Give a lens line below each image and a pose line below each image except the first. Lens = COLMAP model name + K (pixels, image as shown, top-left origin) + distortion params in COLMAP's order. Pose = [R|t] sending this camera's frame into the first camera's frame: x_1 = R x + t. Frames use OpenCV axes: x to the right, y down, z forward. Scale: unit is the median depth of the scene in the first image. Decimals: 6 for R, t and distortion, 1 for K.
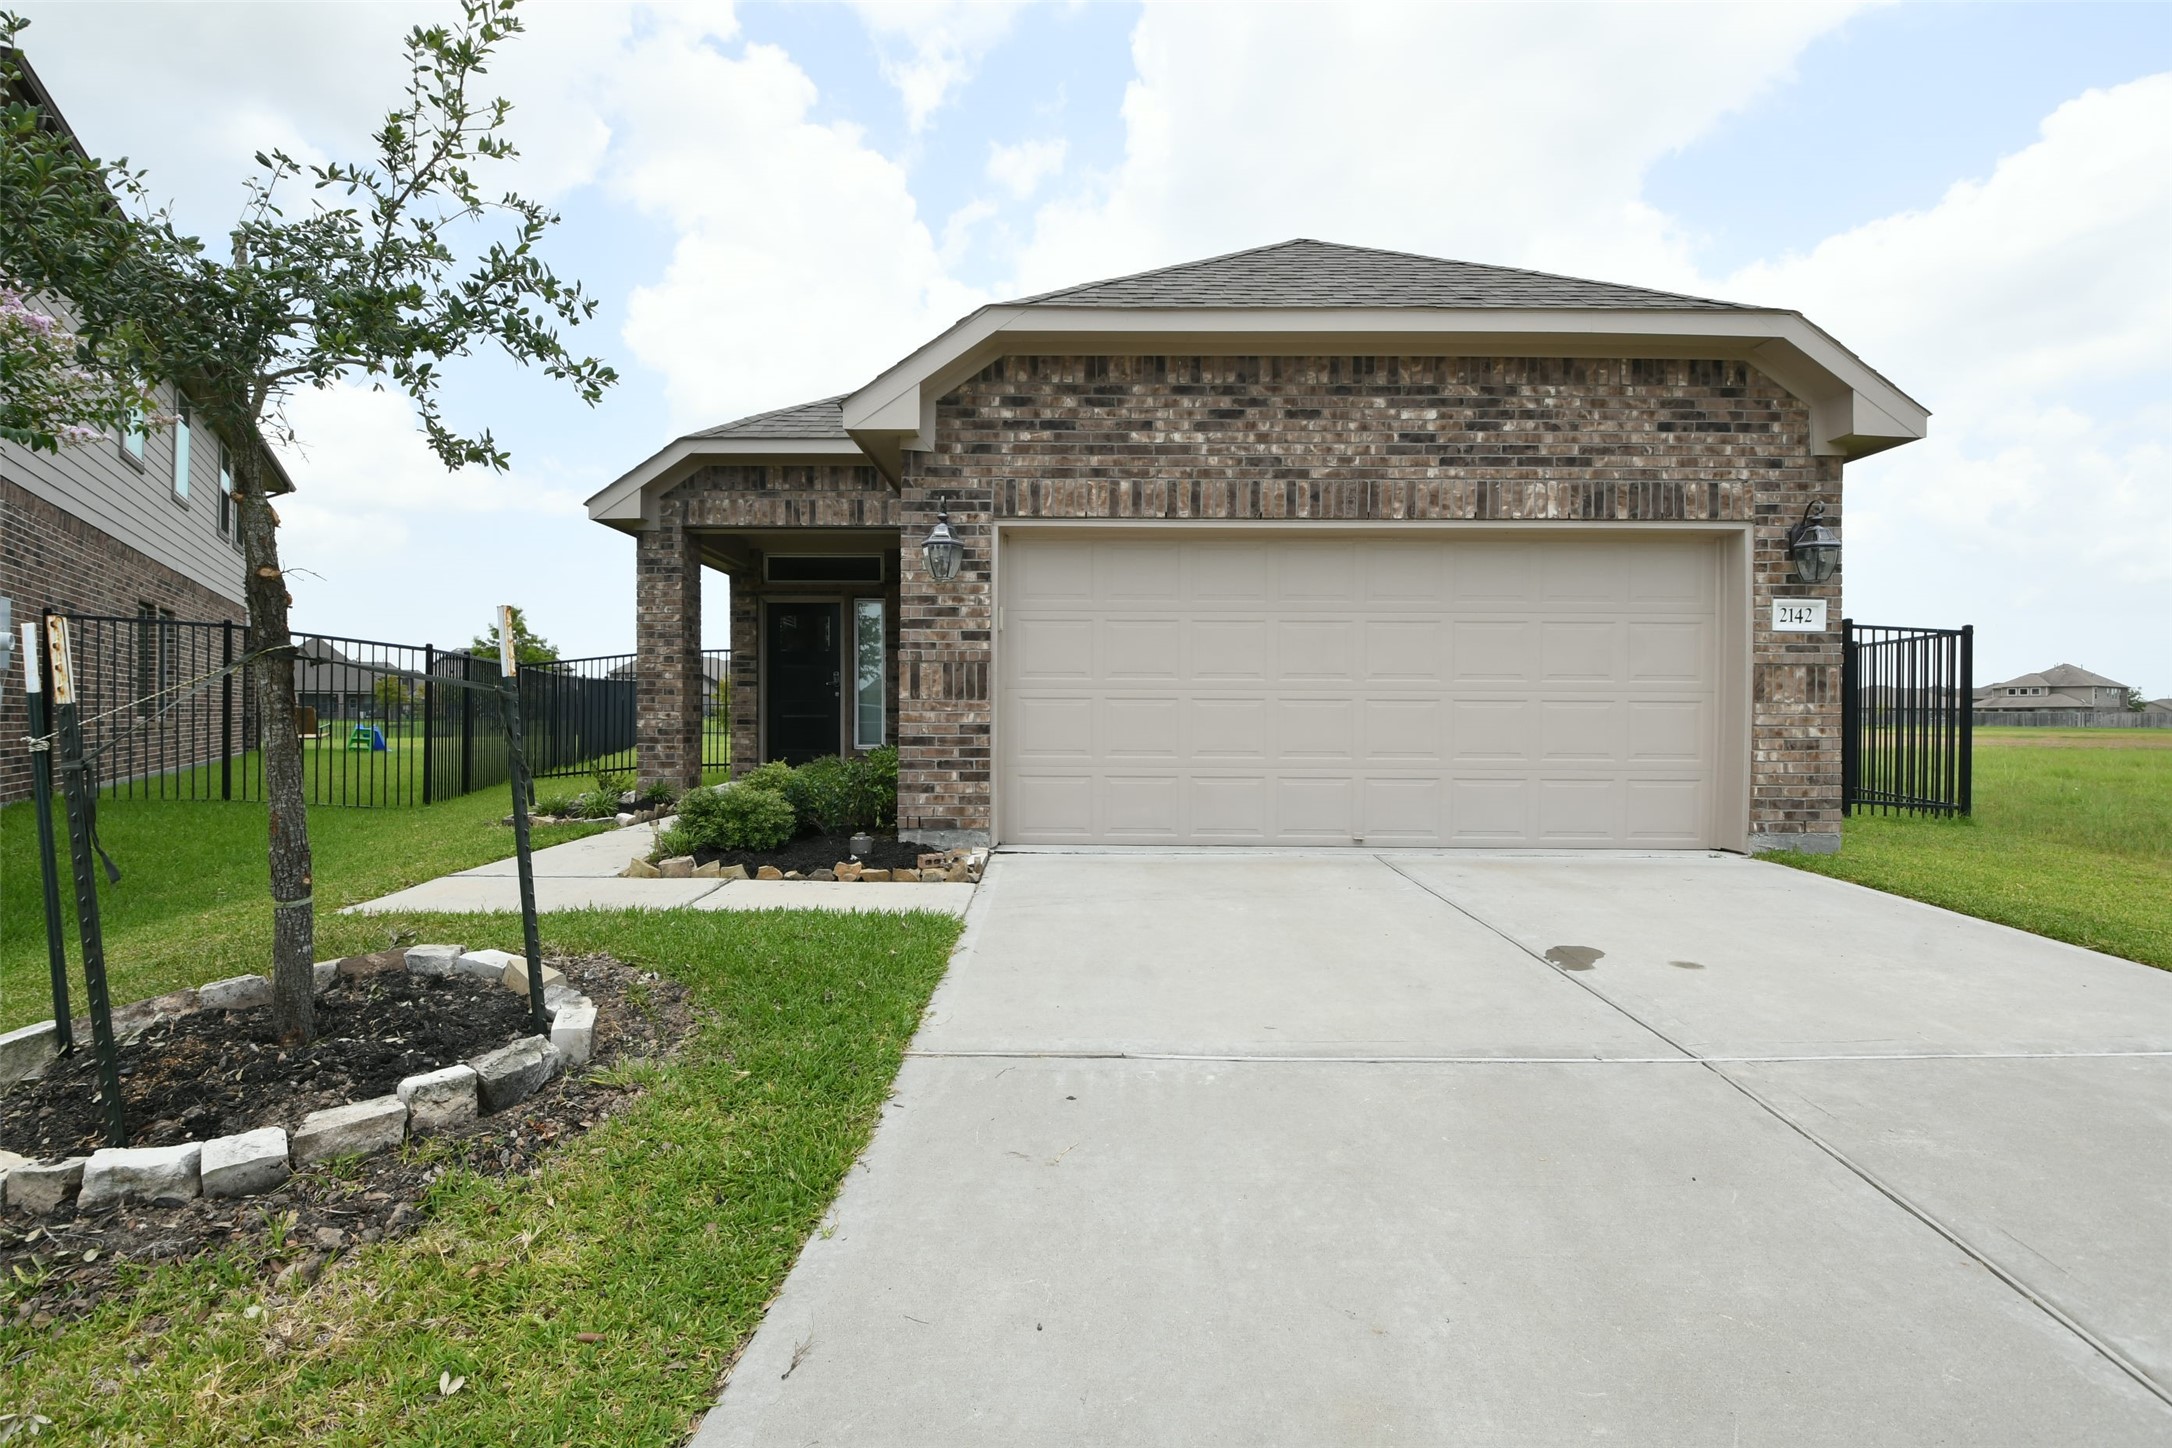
lens RADIAL K [[960.1, 0, 1072.0], [0, 960.1, 714.8], [0, 0, 1]] dist [0.020614, -0.034084]
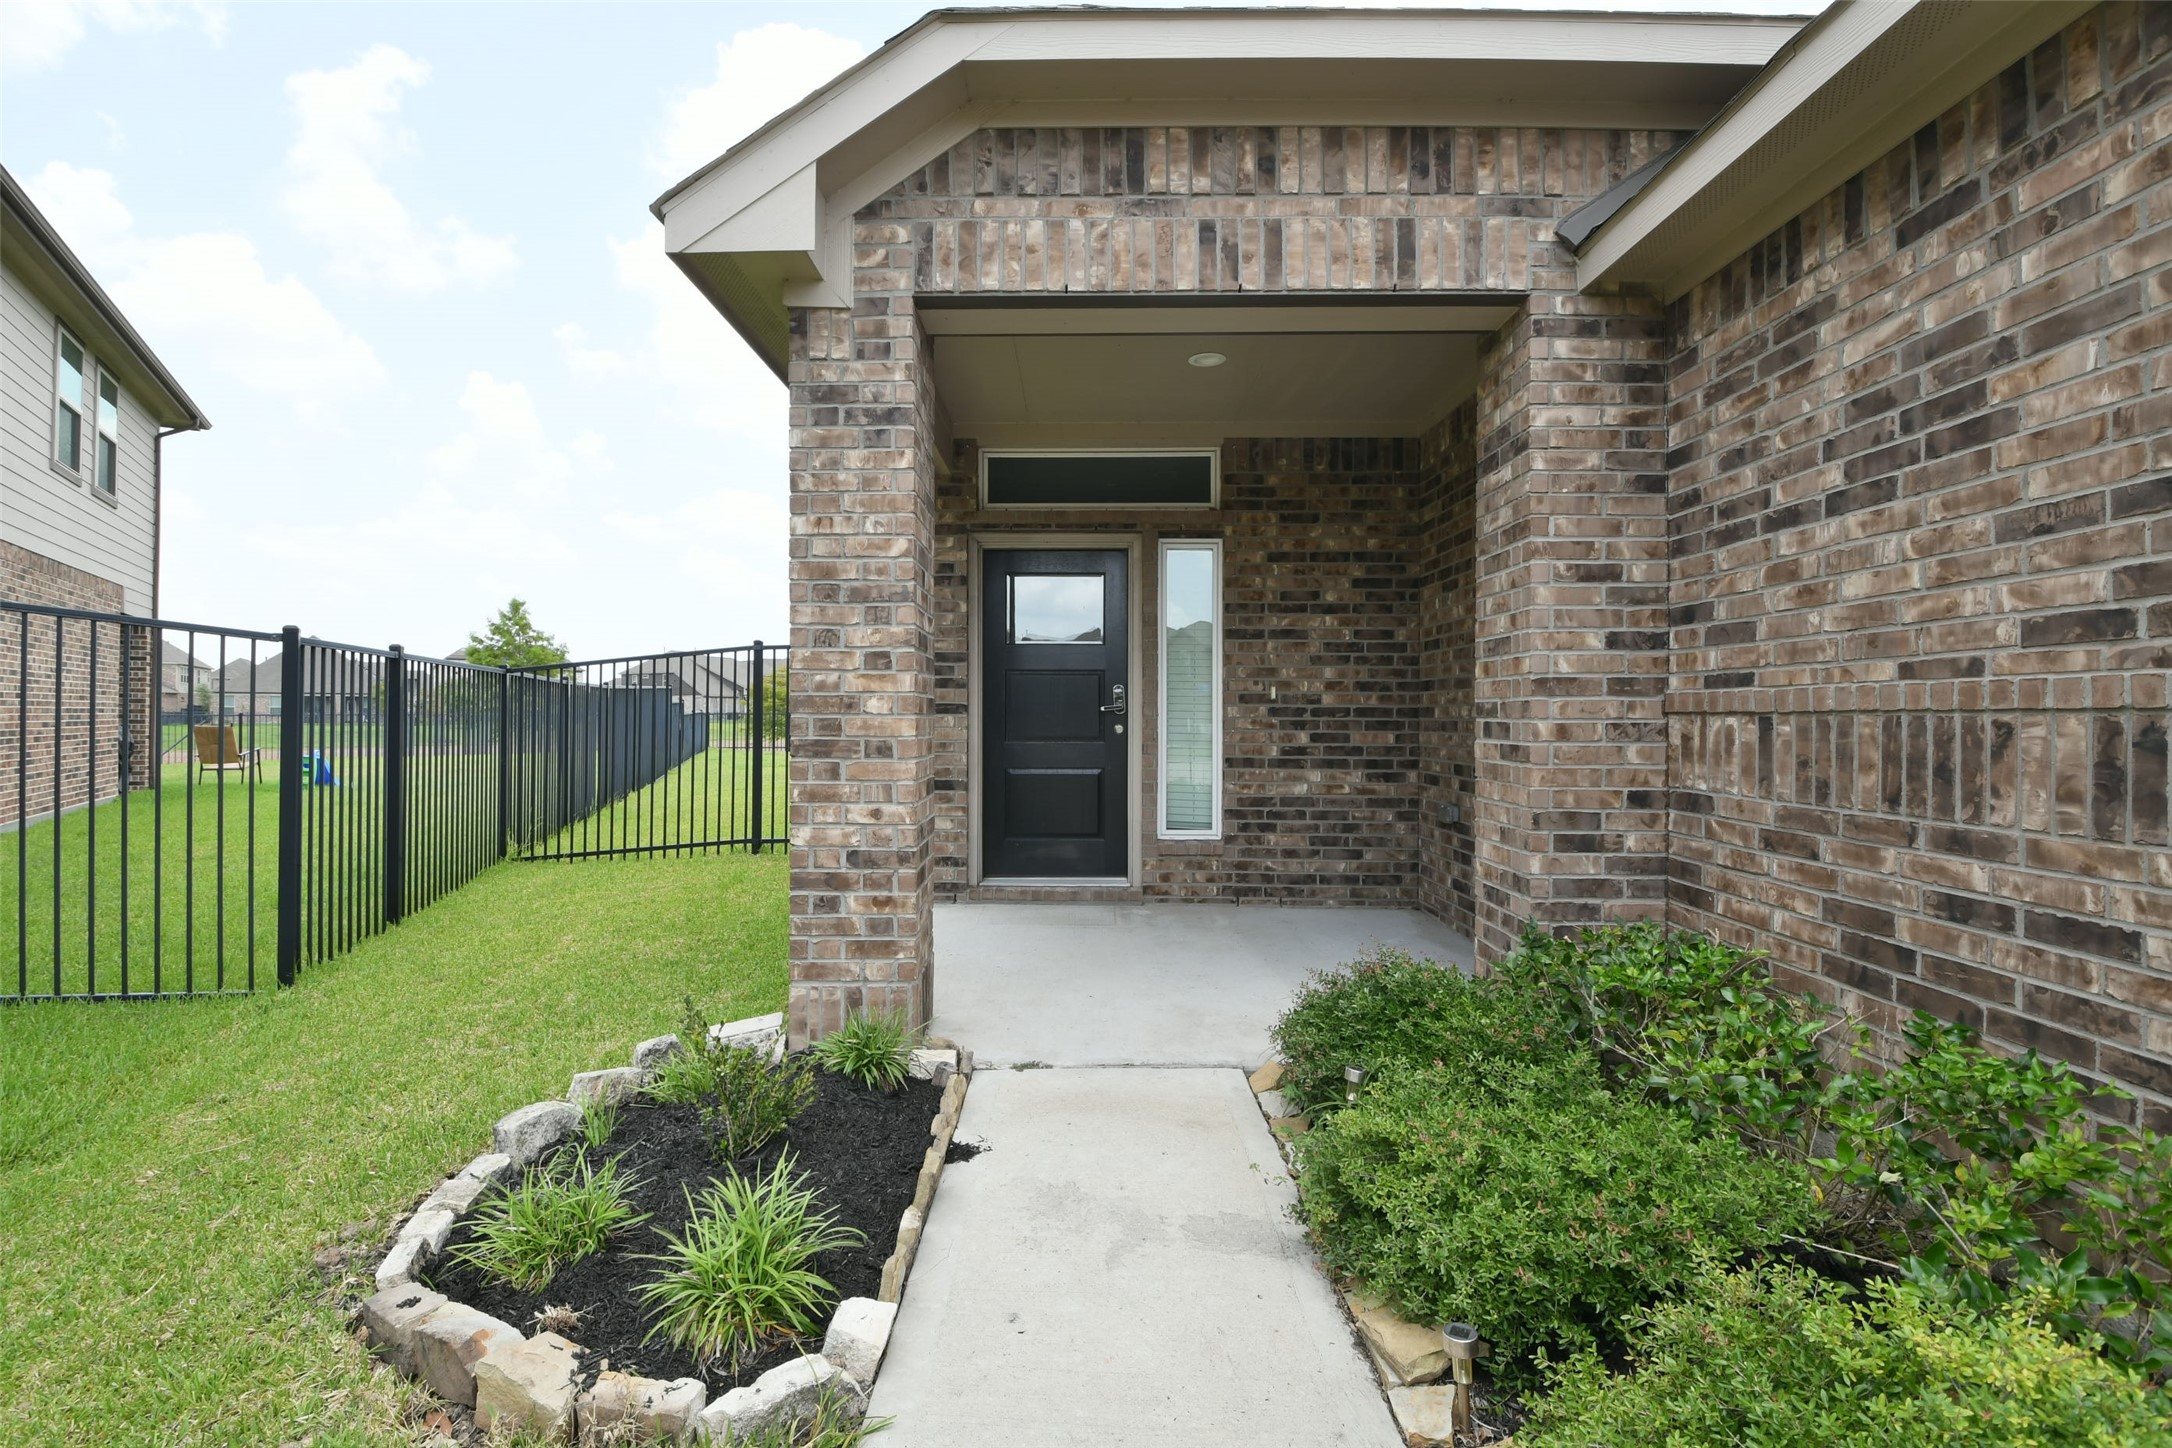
lens RADIAL K [[960.1, 0, 1072.0], [0, 960.1, 714.8], [0, 0, 1]] dist [0.020614, -0.034084]
pose [[0.999971, -0.000556, -0.007626, -0.342374], [0.000547, 0.999999, -0.001137, -0.036567], [0.007626, 0.001133, 0.999970, 0.635975]]
